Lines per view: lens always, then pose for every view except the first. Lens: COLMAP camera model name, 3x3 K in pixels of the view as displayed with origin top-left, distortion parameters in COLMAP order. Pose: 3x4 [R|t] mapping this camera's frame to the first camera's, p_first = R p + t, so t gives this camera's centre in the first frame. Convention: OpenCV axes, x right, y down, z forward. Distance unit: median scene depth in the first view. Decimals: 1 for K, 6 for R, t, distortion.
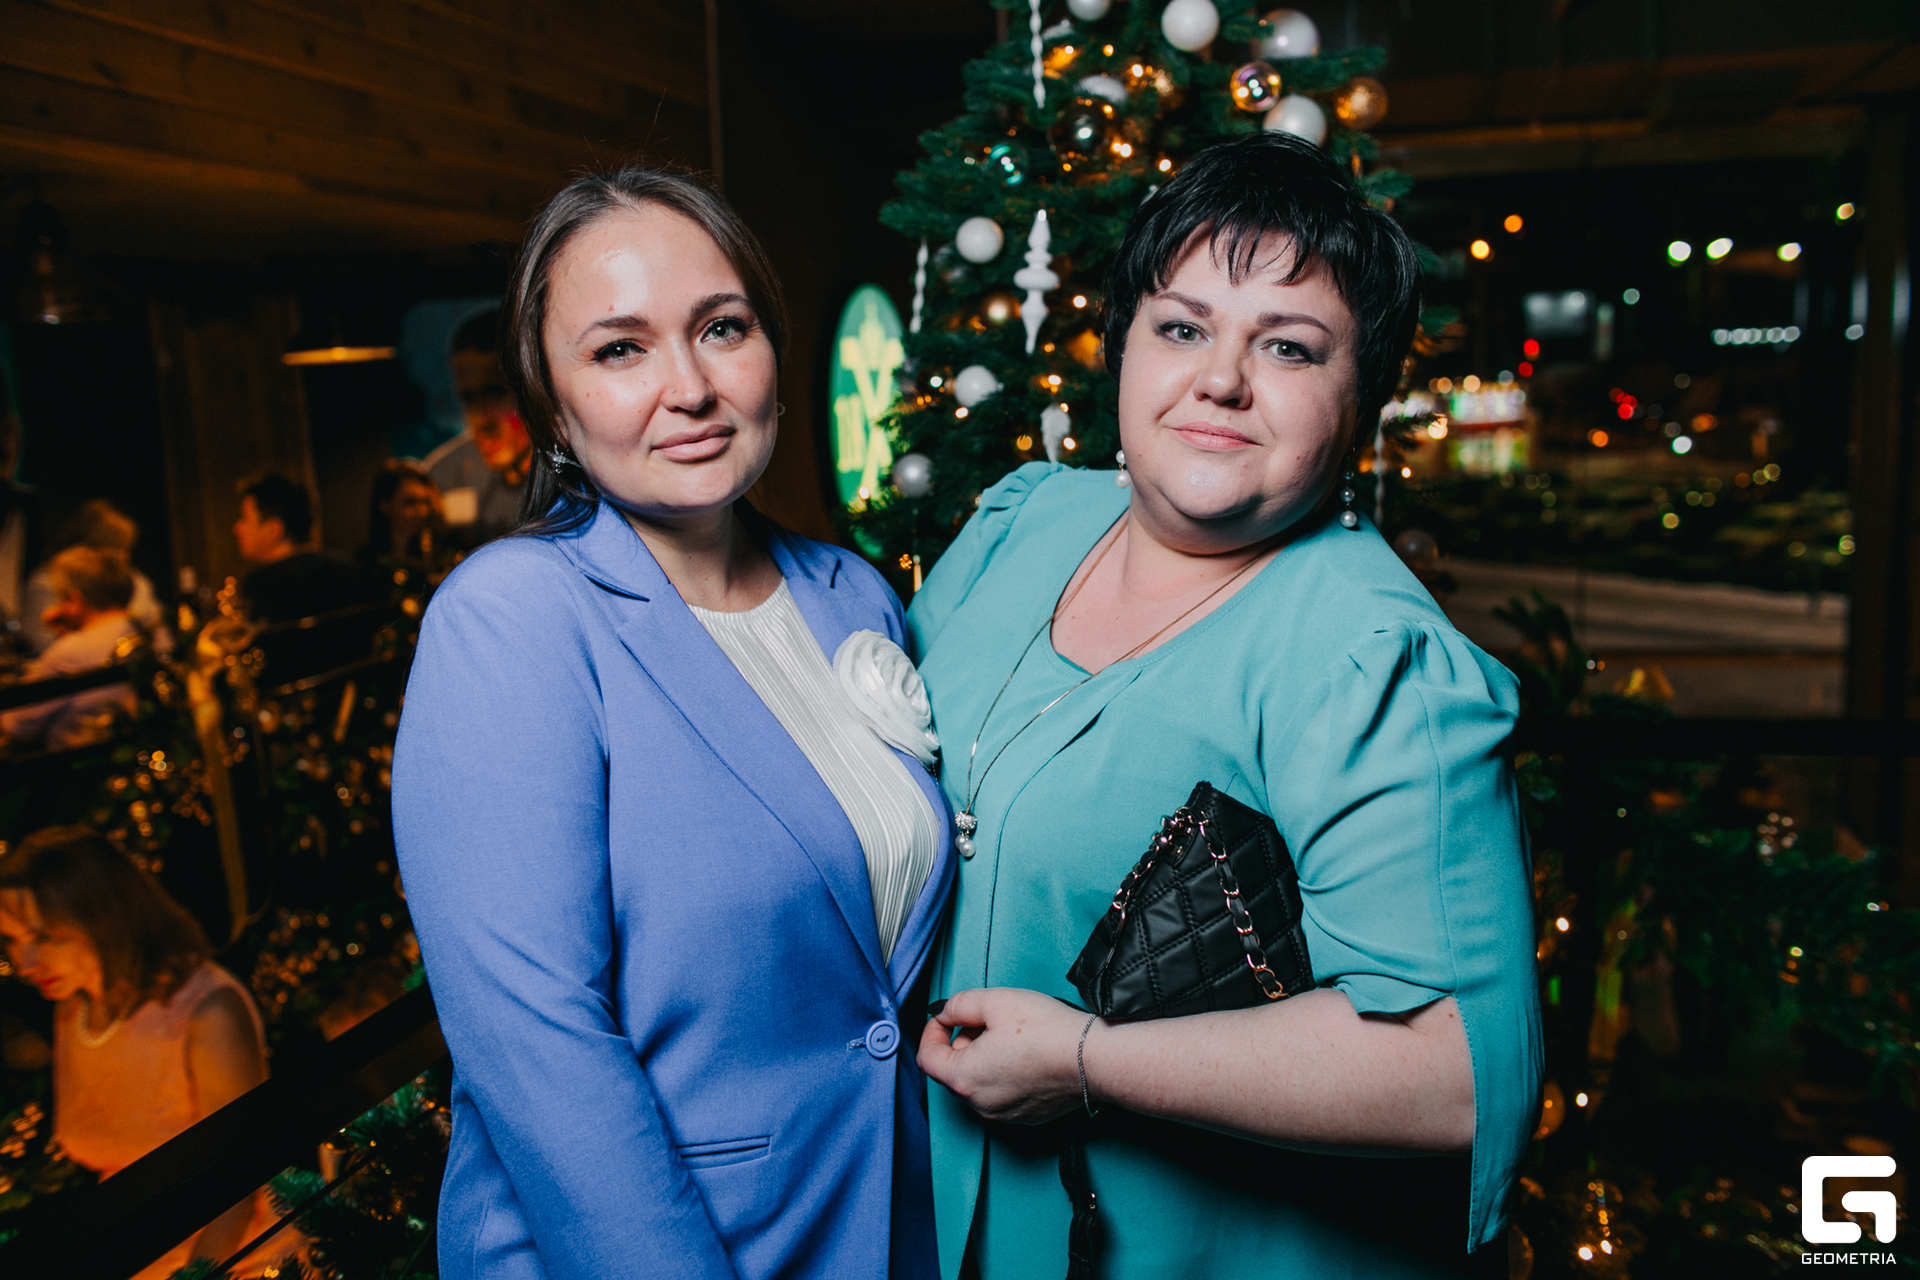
lens RADIAL K [[1696.3, 0, 1000.2], [0, 1696.3, 640.6], [0, 0, 1]] dist [-0.077542, 0.117598]
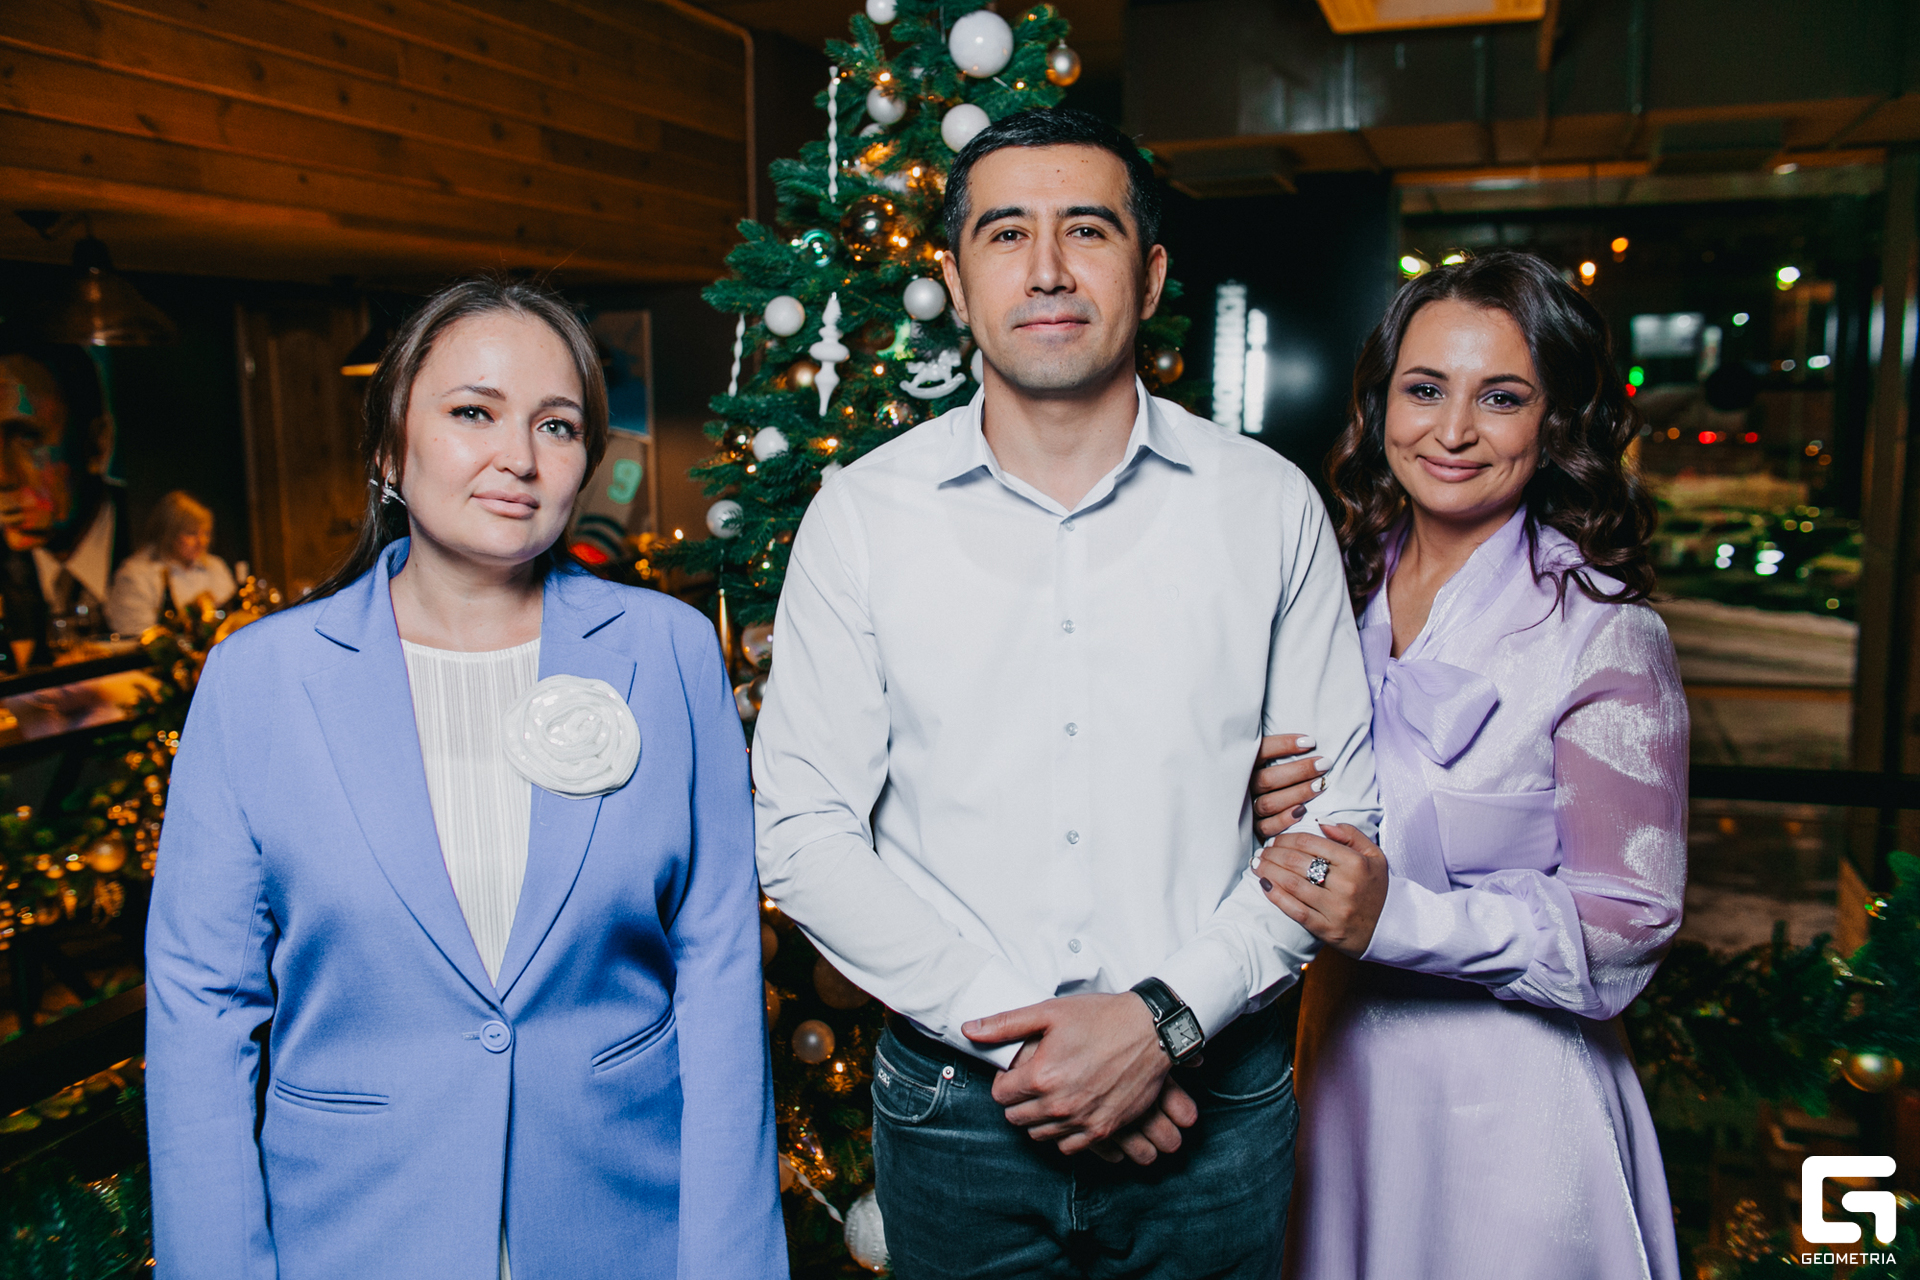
lens RADIAL K [[1645.8, 0, 963.6], [0, 1645.8, 651.5], [0, 0, 1]] dist [-0.090503, 0.136212]
pose [[0.997519, 0.032342, -0.062530, 0.184396], [-0.032093, 0.999473, 0.004970, -0.019212], [0.062657, -0.002951, 0.998031, -0.100107]]
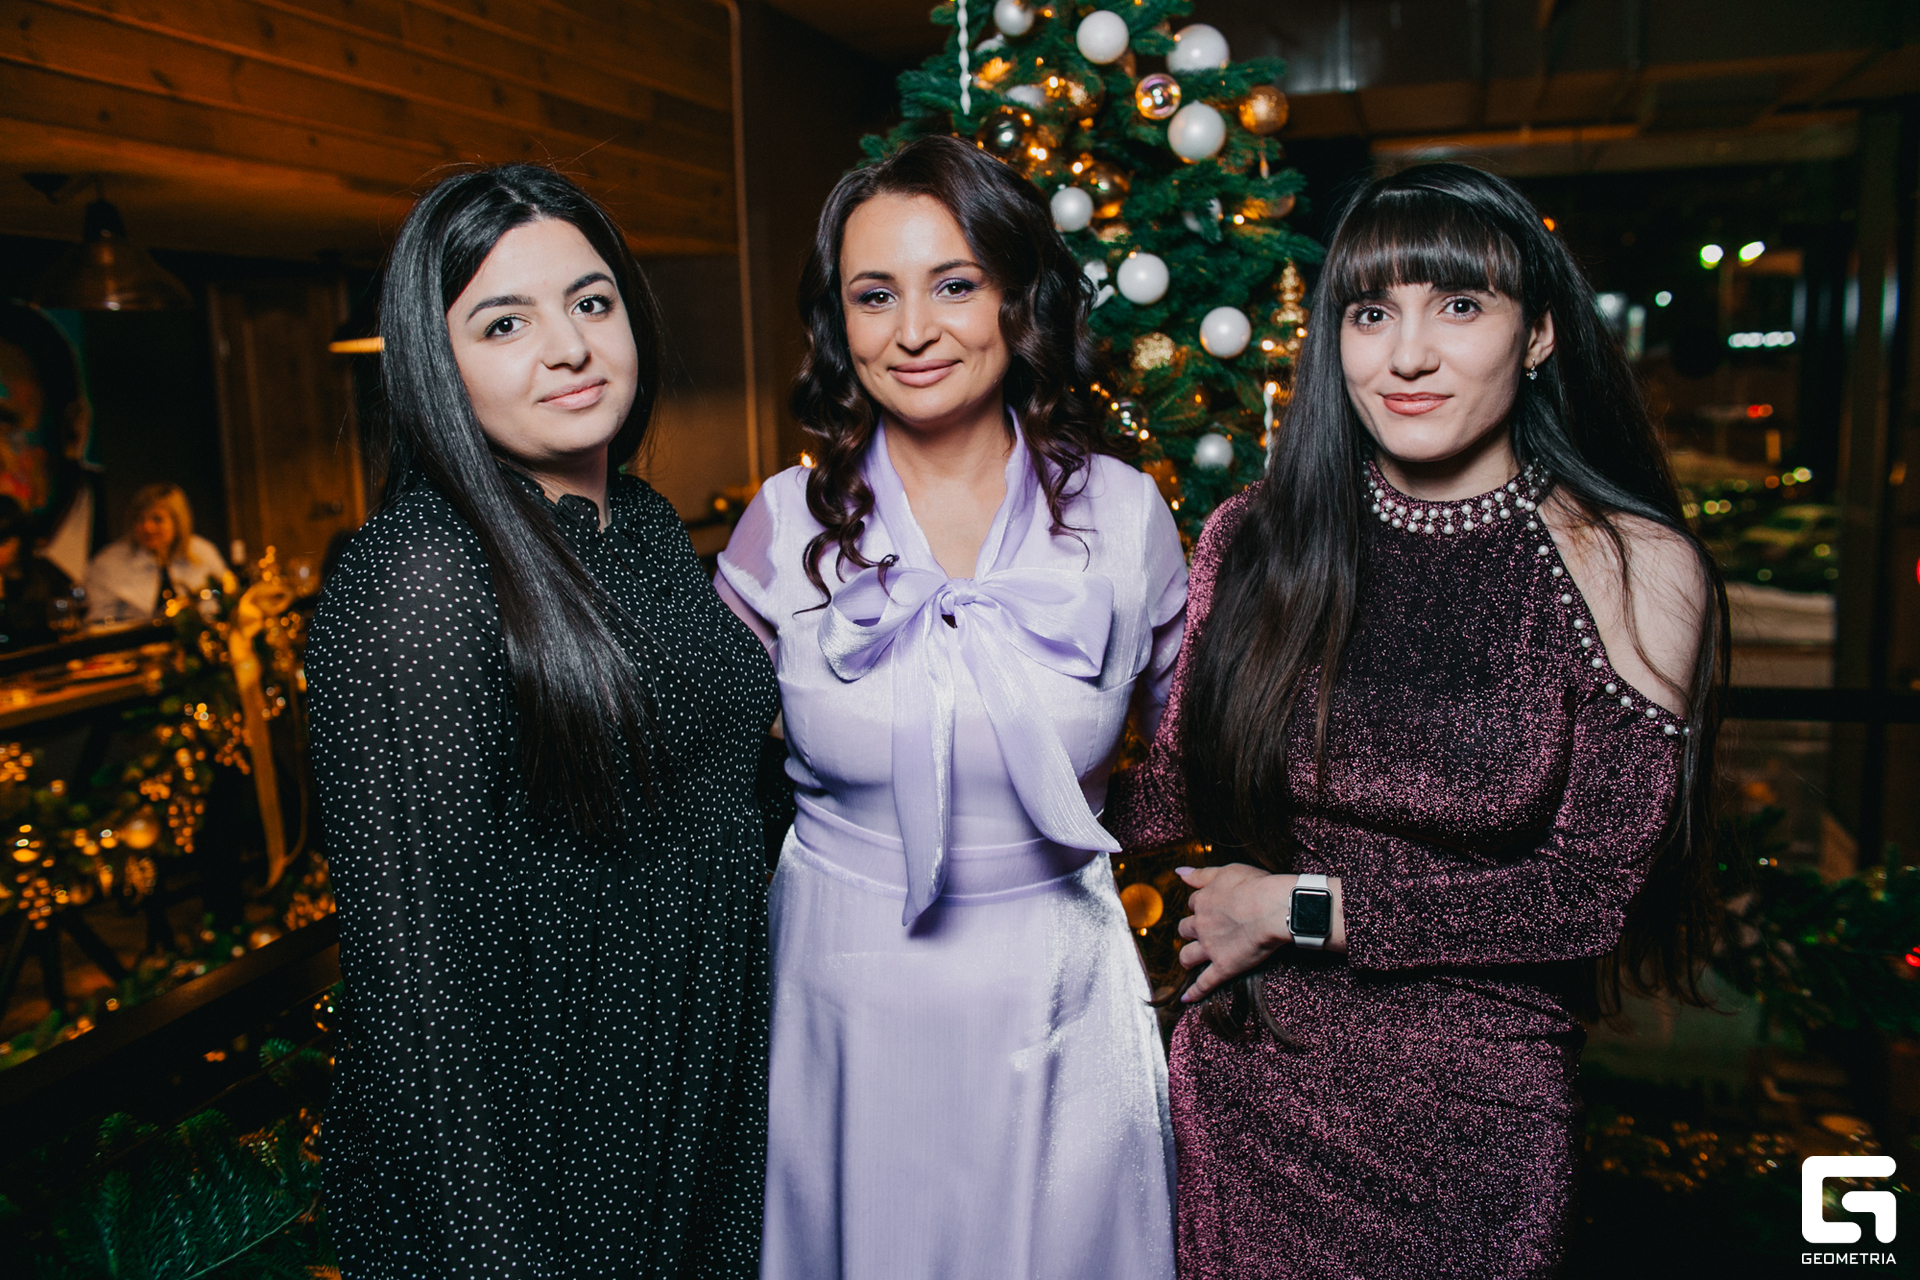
lens RADIAL K [[1643.1, 0, 965.6], [0, 1643.1, 638.8], [0, 0, 1]] dist [-0.084679, 0.122360]
pose [[0.999272, 0.012879, -0.035897, 0.063914], [-0.012645, 0.999897, 0.006752, 0.021247], [0.035981, -0.006293, 0.999333, -0.074197]]
